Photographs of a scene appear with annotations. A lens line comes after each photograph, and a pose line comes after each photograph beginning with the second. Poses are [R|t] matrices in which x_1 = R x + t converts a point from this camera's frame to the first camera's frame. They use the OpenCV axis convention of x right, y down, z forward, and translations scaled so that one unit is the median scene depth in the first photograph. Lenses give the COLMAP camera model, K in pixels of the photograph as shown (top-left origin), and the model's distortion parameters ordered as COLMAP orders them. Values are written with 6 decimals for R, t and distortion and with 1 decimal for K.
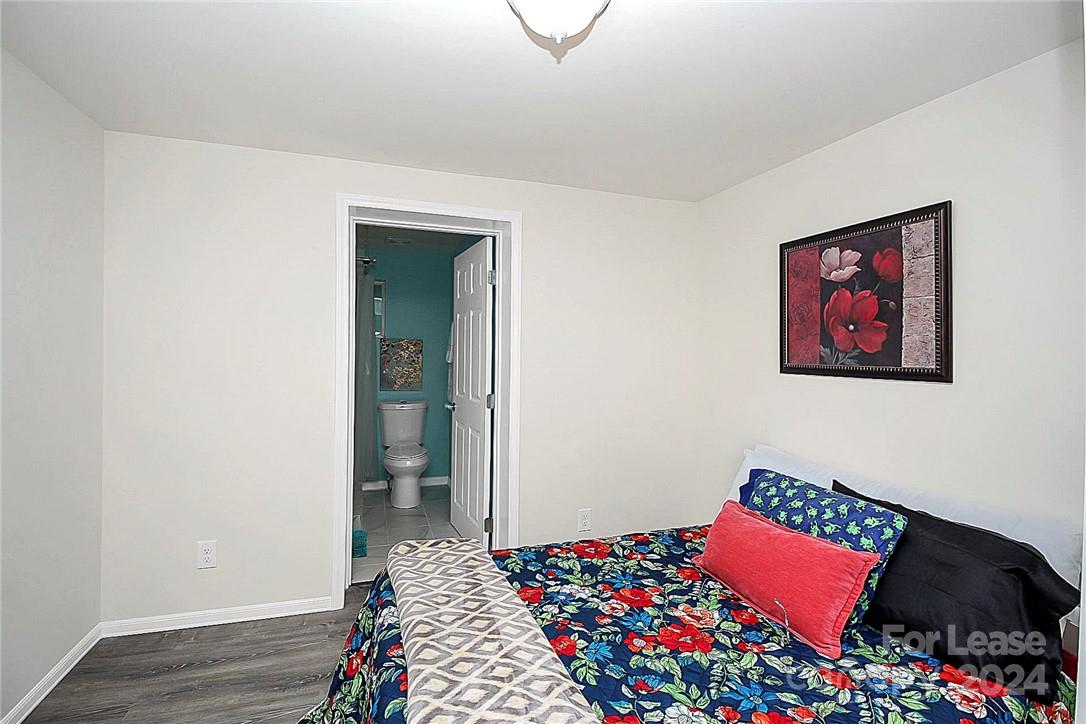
lens RADIAL K [[504.7, 0, 544.0], [0, 504.7, 349.0], [0, 0, 1]] dist [0.000710, -0.013185]
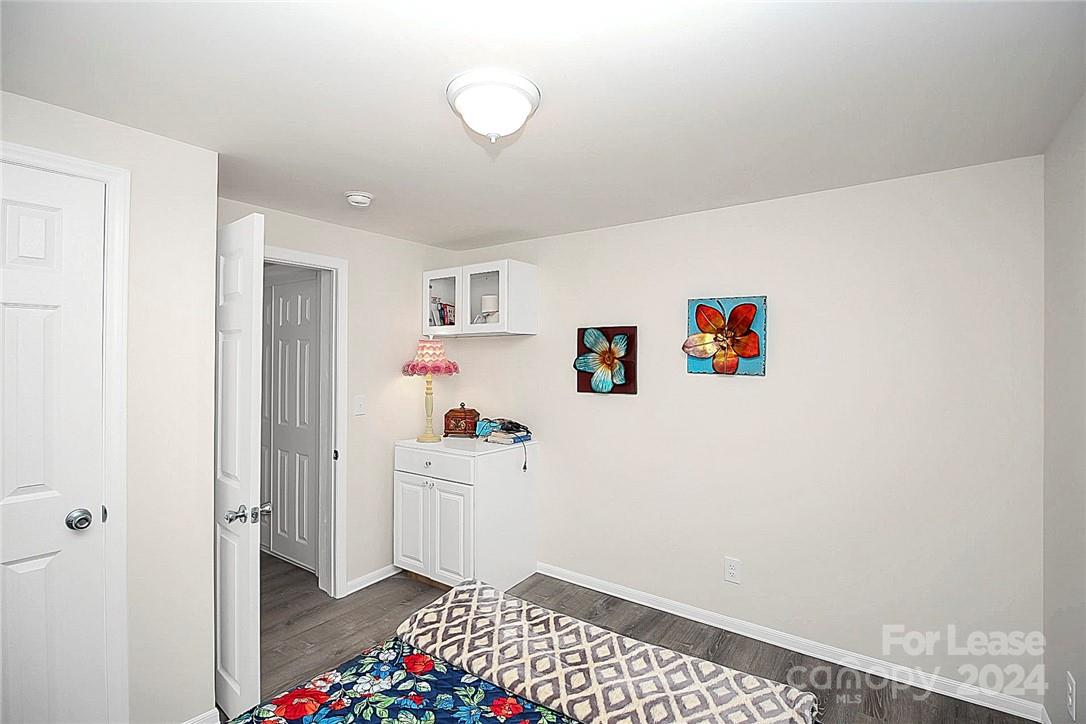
lens RADIAL K [[504.7, 0, 544.0], [0, 504.7, 349.0], [0, 0, 1]] dist [0.000710, -0.013185]
pose [[-0.823738, -0.038747, -0.565645, 0.247081], [-0.016698, 0.998887, -0.044107, -0.046360], [0.566725, -0.026887, -0.823468, 1.410377]]
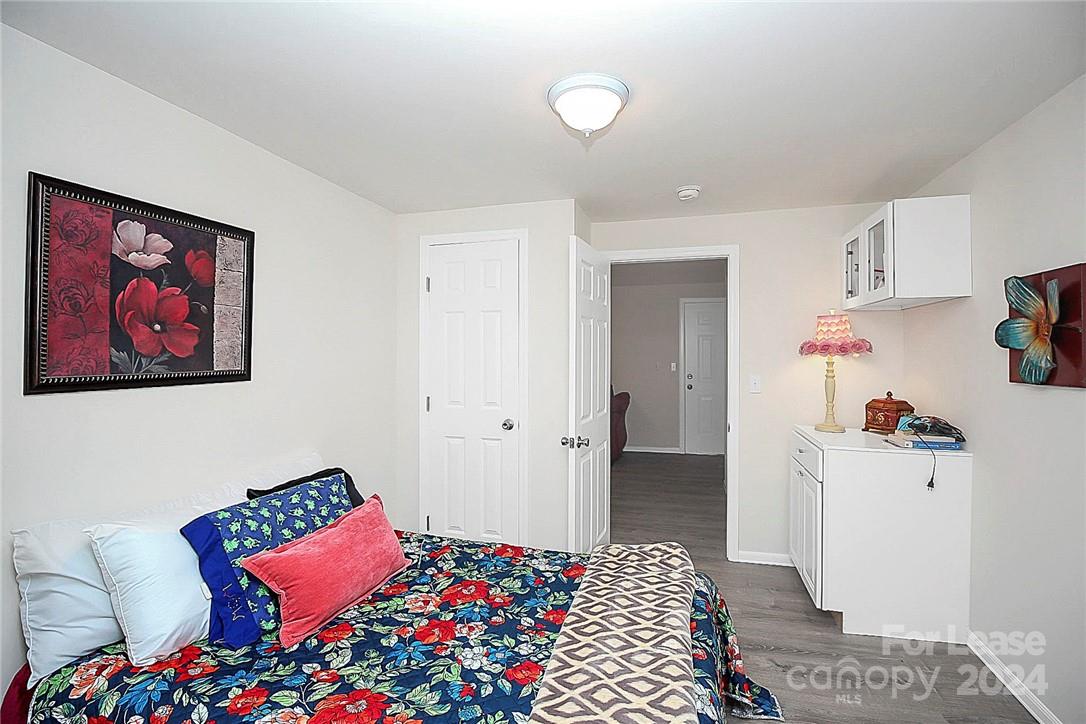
lens RADIAL K [[504.7, 0, 544.0], [0, 504.7, 349.0], [0, 0, 1]] dist [0.000710, -0.013185]
pose [[-0.818789, -0.022204, 0.573665, -0.450947], [-0.026684, 0.999644, 0.000605, -0.027533], [-0.573474, -0.014813, -0.819090, 1.483321]]
